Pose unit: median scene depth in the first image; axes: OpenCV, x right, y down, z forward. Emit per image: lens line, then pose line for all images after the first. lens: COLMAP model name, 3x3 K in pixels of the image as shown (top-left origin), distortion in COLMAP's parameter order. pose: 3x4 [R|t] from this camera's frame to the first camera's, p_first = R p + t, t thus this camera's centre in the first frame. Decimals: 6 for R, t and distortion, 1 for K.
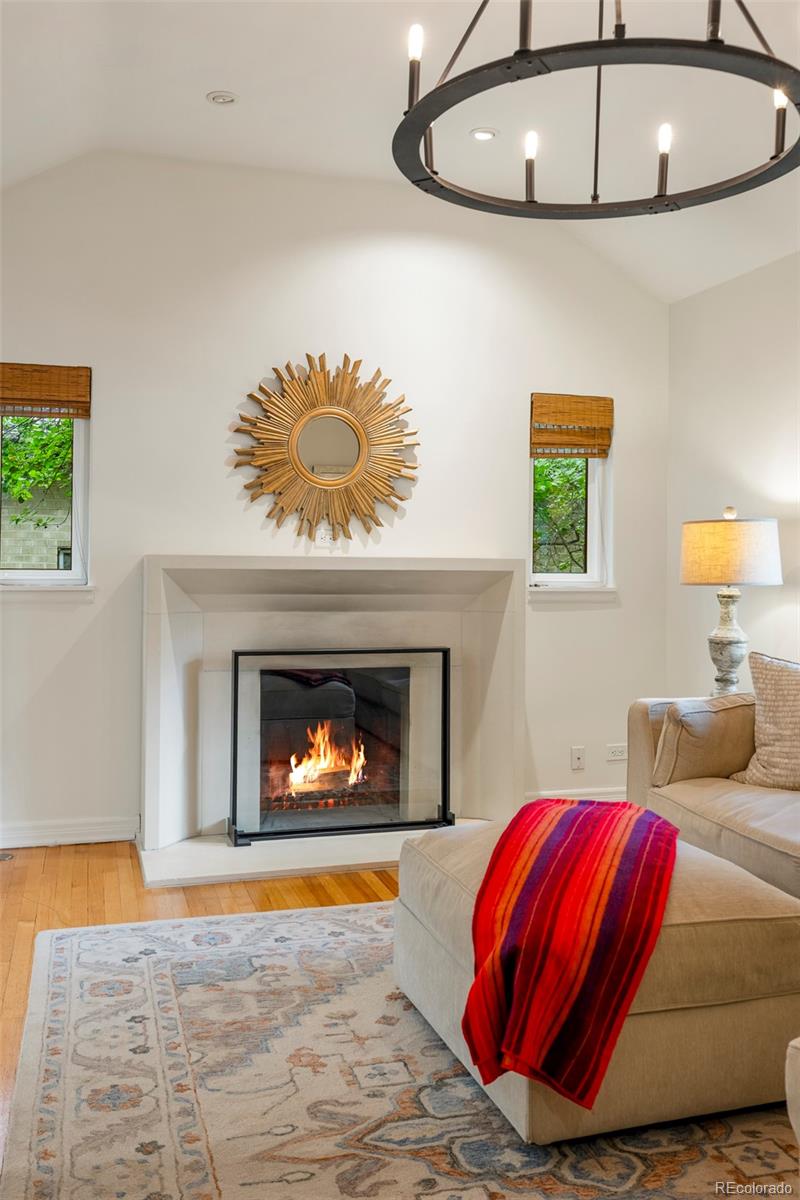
lens RADIAL K [[1048.1, 0, 410.1], [0, 1048.1, 548.3], [0, 0, 1]] dist [-0.007681, 0.012453]
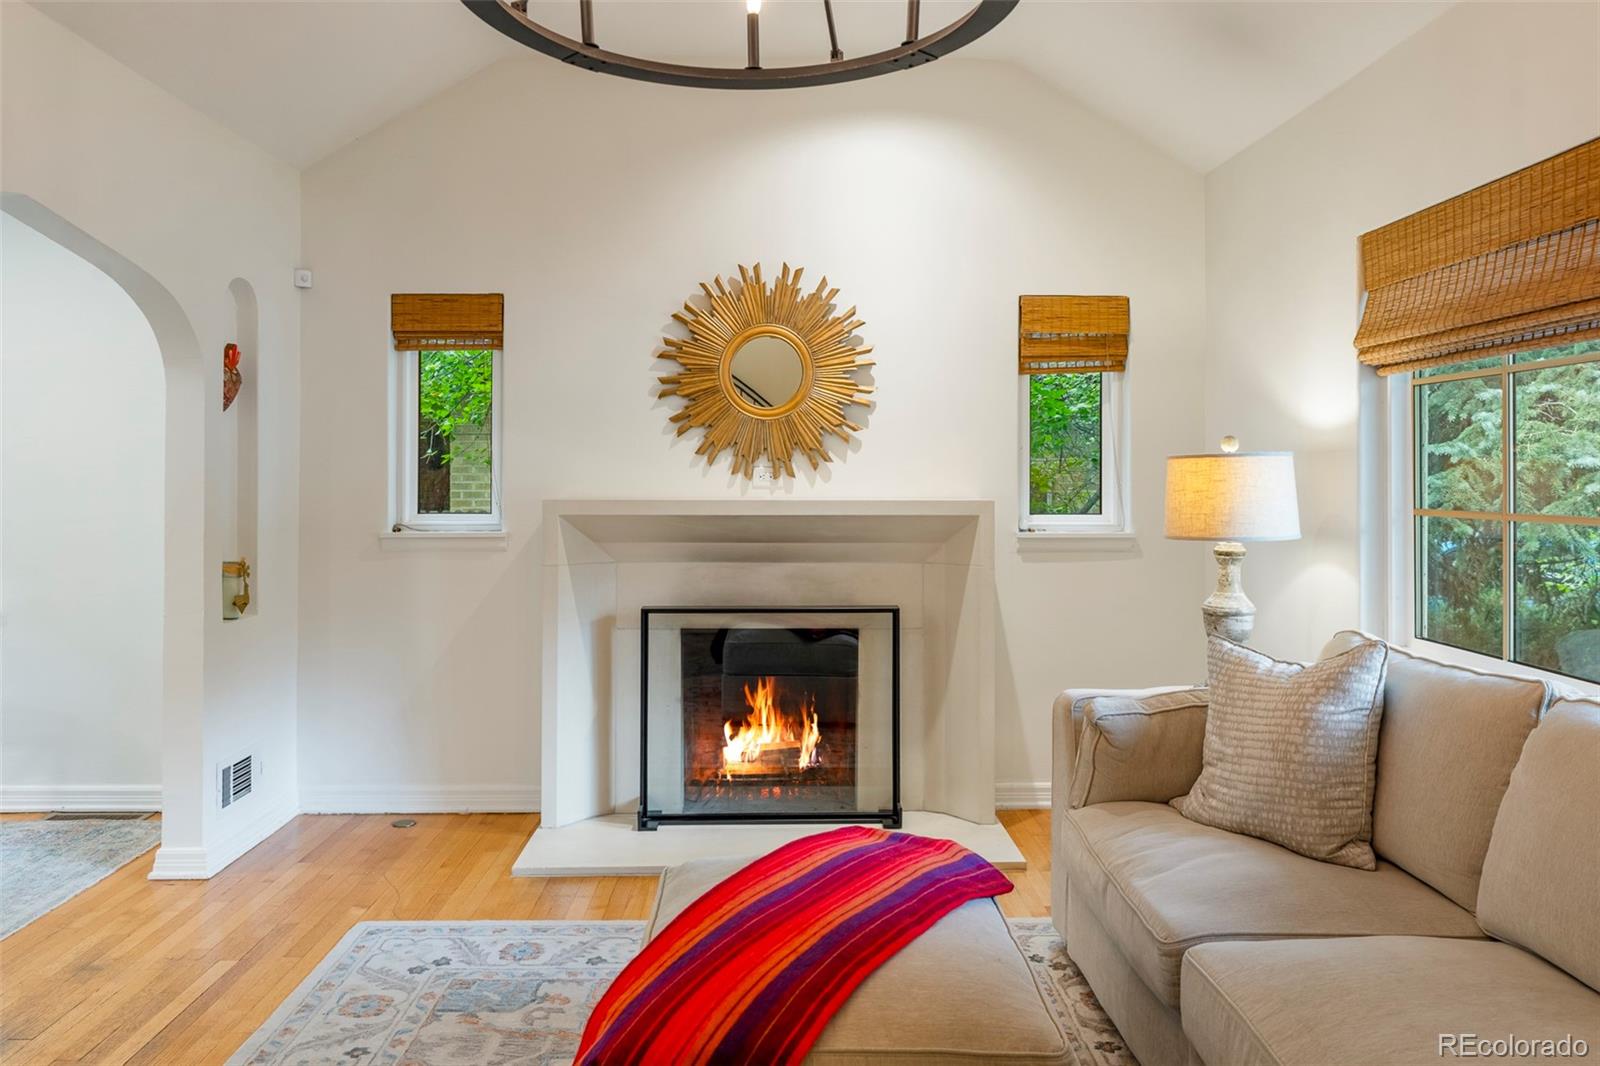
lens RADIAL K [[1129.1, 0, 802.2], [0, 1129.1, 463.5], [0, 0, 1]] dist [-0.002971, -0.001498]
pose [[0.964112, -0.010159, -0.265303, 0.220938], [0.010909, 0.999940, 0.001351, -0.023864], [0.265273, -0.004197, 0.964164, 0.122586]]
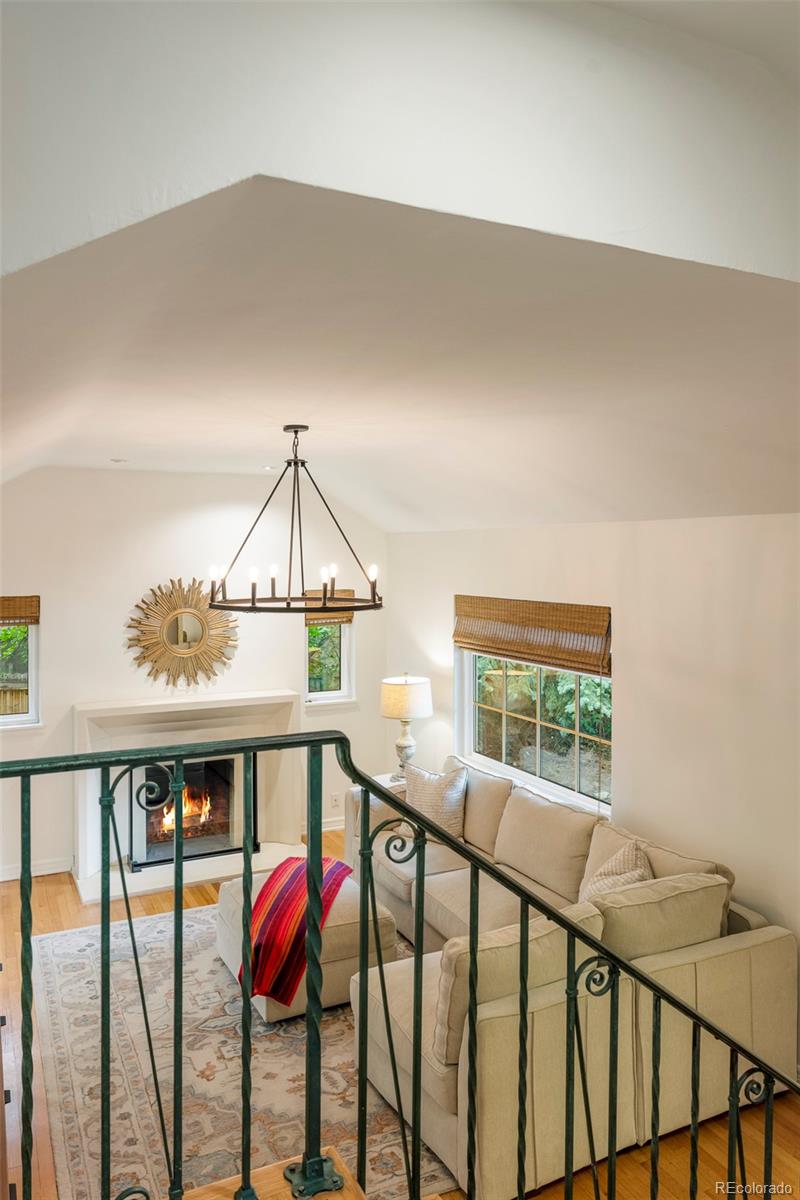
lens RADIAL K [[846.8, 0, 403.3], [0, 846.8, 564.4], [0, 0, 1]] dist [-0.002971, -0.001498]
pose [[0.986505, -0.012191, 0.163276, 0.056716], [0.009295, 0.999786, 0.018492, -0.257369], [-0.163466, -0.016725, 0.986407, -0.473130]]
